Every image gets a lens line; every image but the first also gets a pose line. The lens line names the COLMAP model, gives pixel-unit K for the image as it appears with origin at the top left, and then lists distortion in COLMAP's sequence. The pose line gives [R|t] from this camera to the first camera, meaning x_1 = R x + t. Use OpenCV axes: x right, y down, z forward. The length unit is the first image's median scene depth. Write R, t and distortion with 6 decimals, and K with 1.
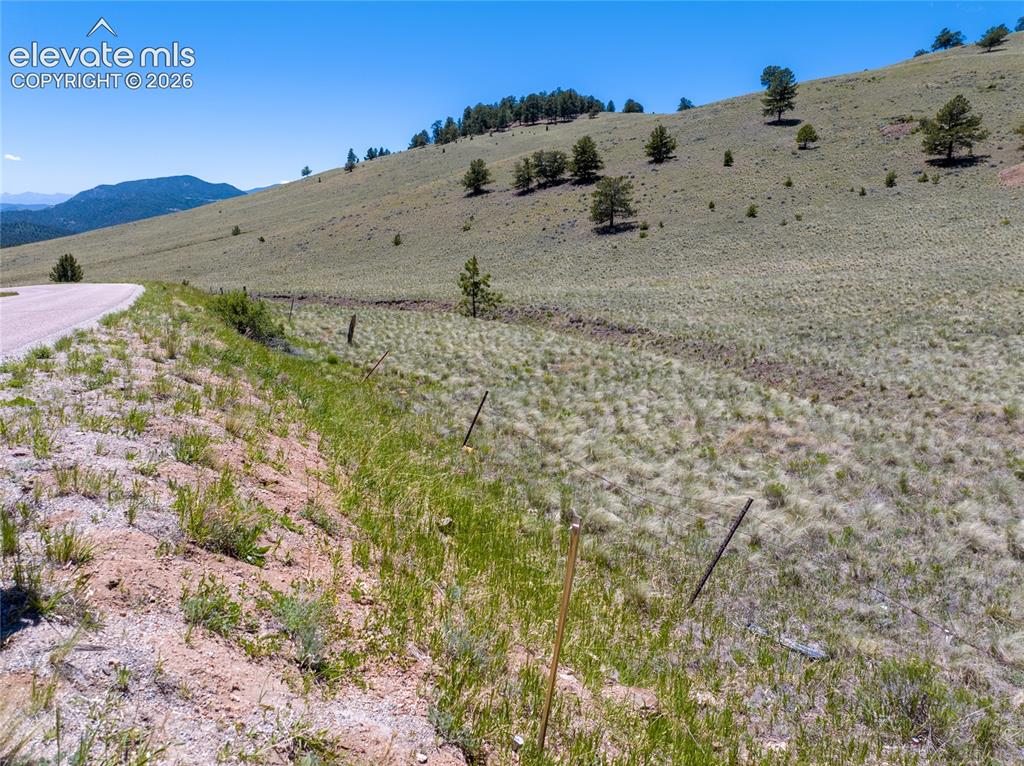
lens RADIAL K [[727.3, 0, 518.4], [0, 727.3, 377.5], [0, 0, 1]] dist [-0.048767, 0.025369]
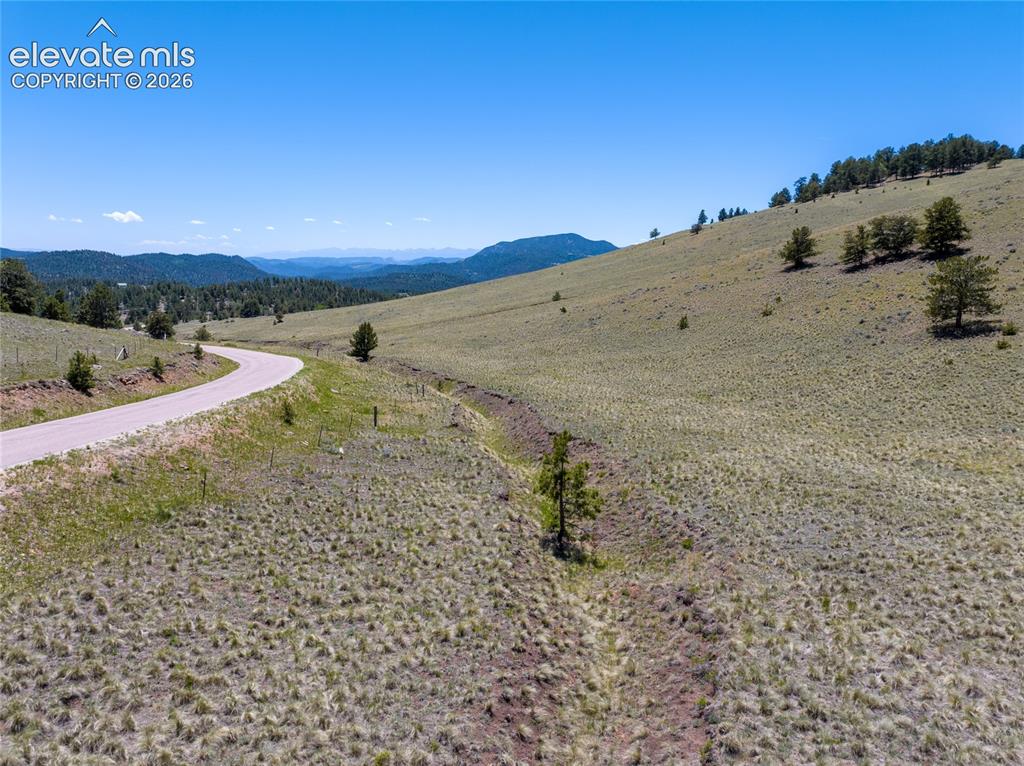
lens RADIAL K [[727.3, 0, 512.1], [0, 727.3, 380.6], [0, 0, 1]] dist [-0.048767, 0.025369]
pose [[0.879873, 0.080008, -0.468425, 0.055776], [-0.113341, 0.992610, -0.043357, -0.054754], [0.461495, 0.091241, 0.882439, 0.136676]]
